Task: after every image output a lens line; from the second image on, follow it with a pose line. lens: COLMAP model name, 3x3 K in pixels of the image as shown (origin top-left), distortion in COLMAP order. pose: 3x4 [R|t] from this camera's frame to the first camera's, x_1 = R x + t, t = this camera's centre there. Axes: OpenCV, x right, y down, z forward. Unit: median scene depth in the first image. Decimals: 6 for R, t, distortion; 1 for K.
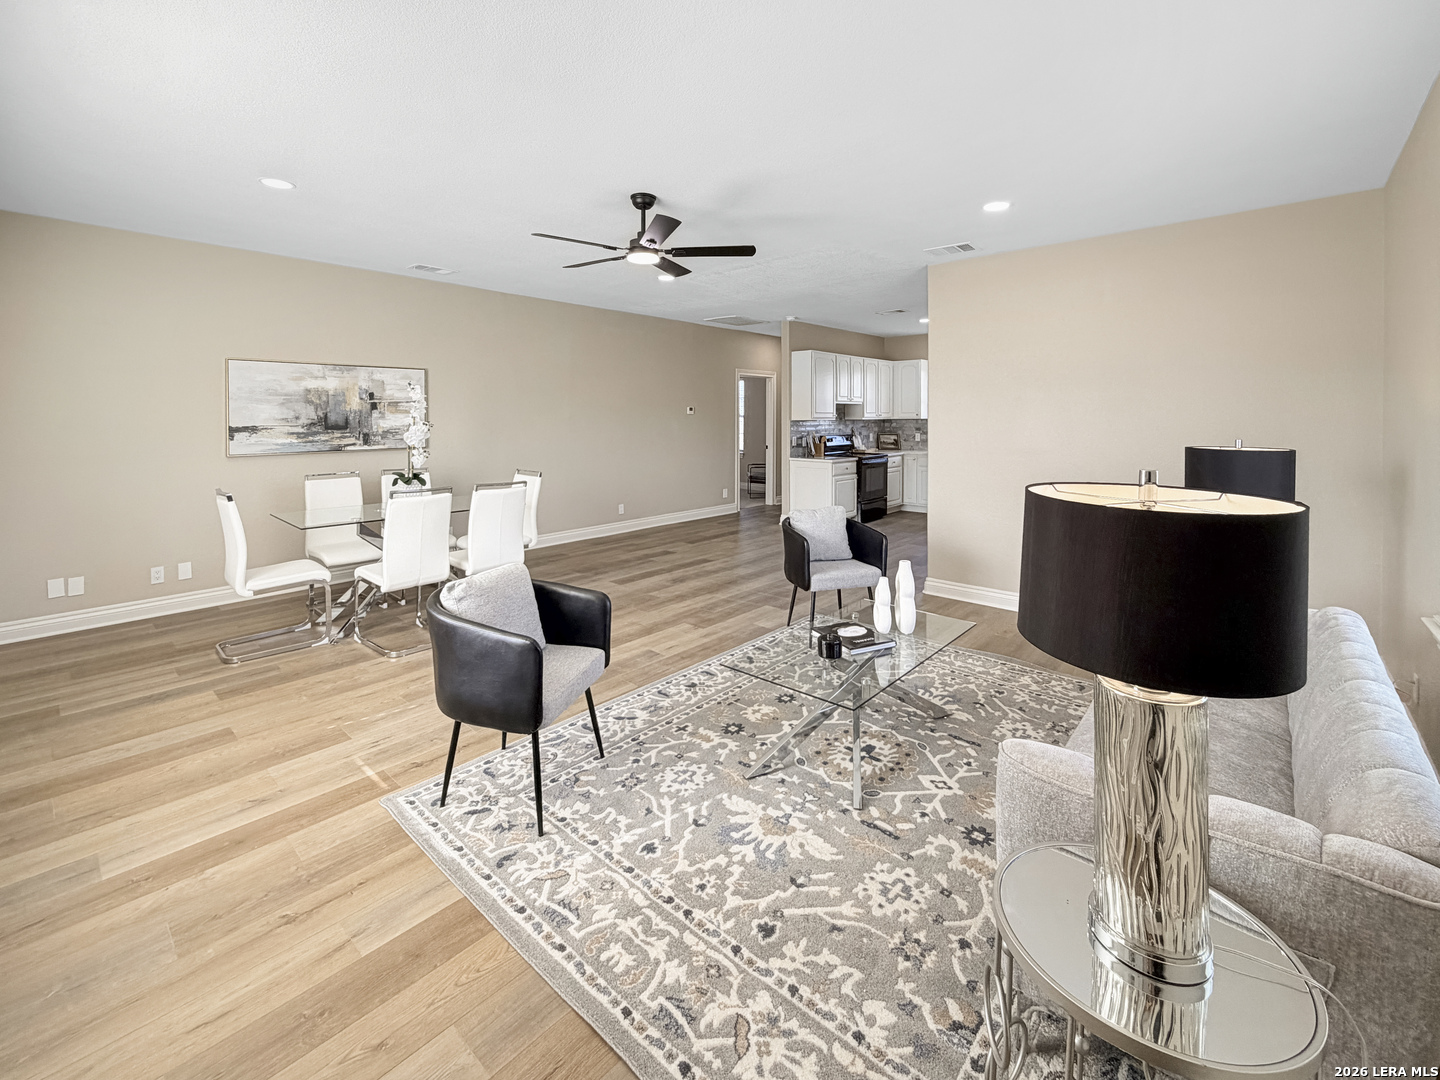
lens RADIAL K [[619.3, 0, 717.8], [0, 619.3, 532.1], [0, 0, 1]] dist [-0.000418, -0.000373]
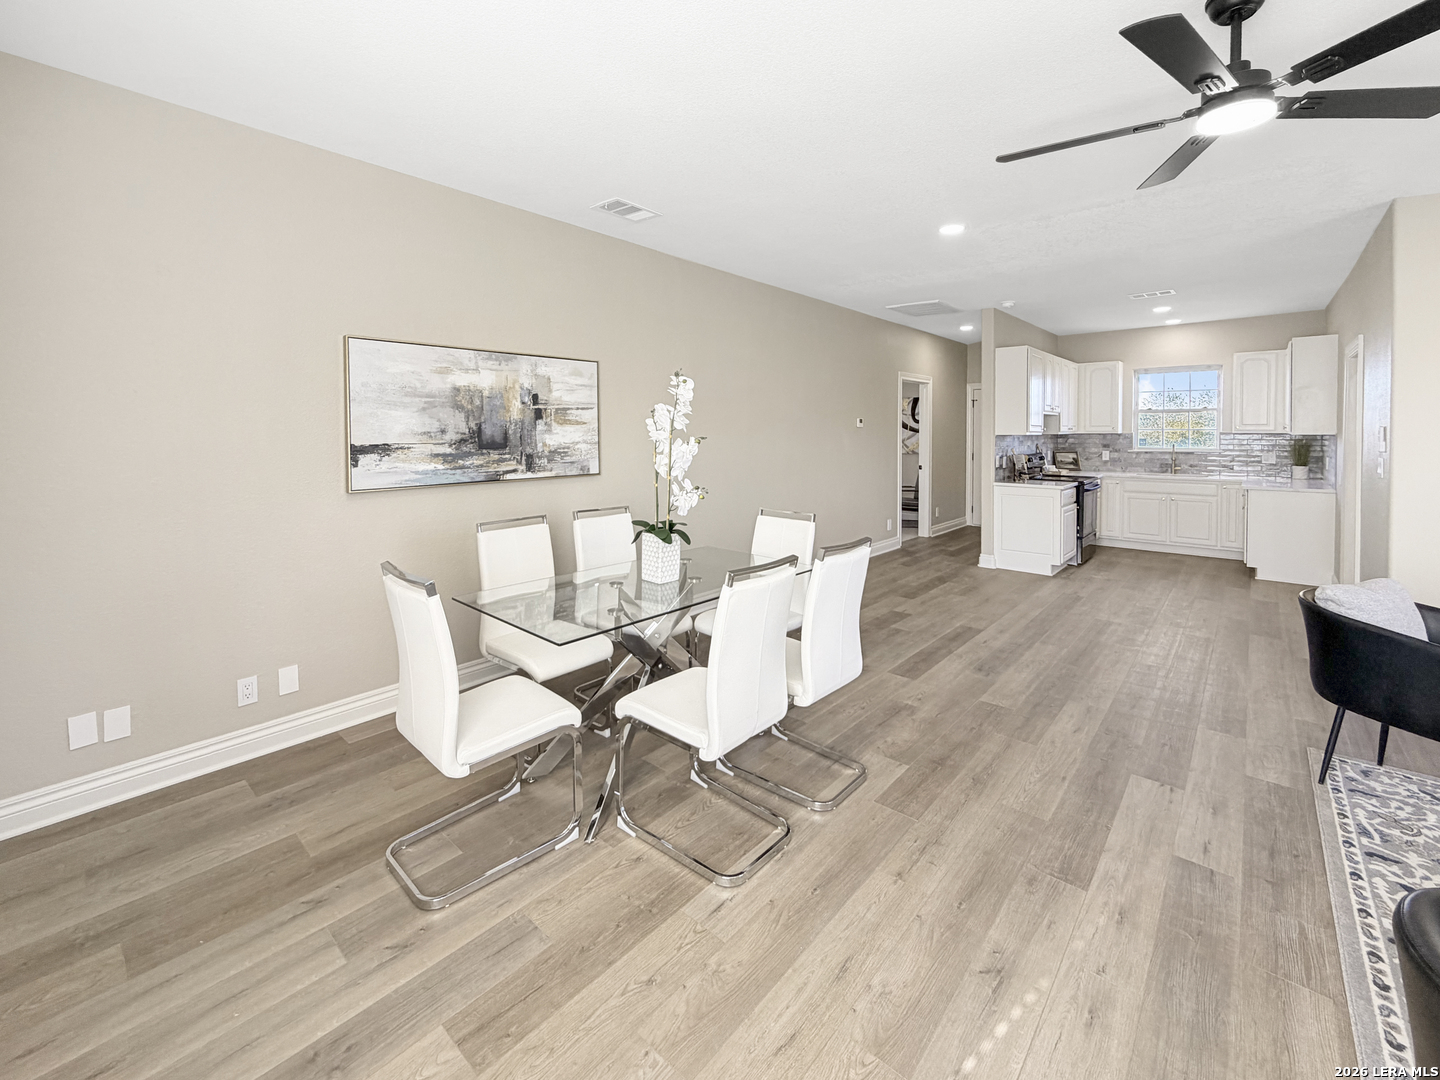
lens RADIAL K [[619.3, 0, 718.3], [0, 619.3, 551.2], [0, 0, 1]] dist [-0.000418, -0.000373]
pose [[0.999993, 0.000680, 0.003552, -0.380052], [-0.000710, 0.999965, 0.008319, -0.061947], [-0.003546, -0.008322, 0.999959, 0.335563]]
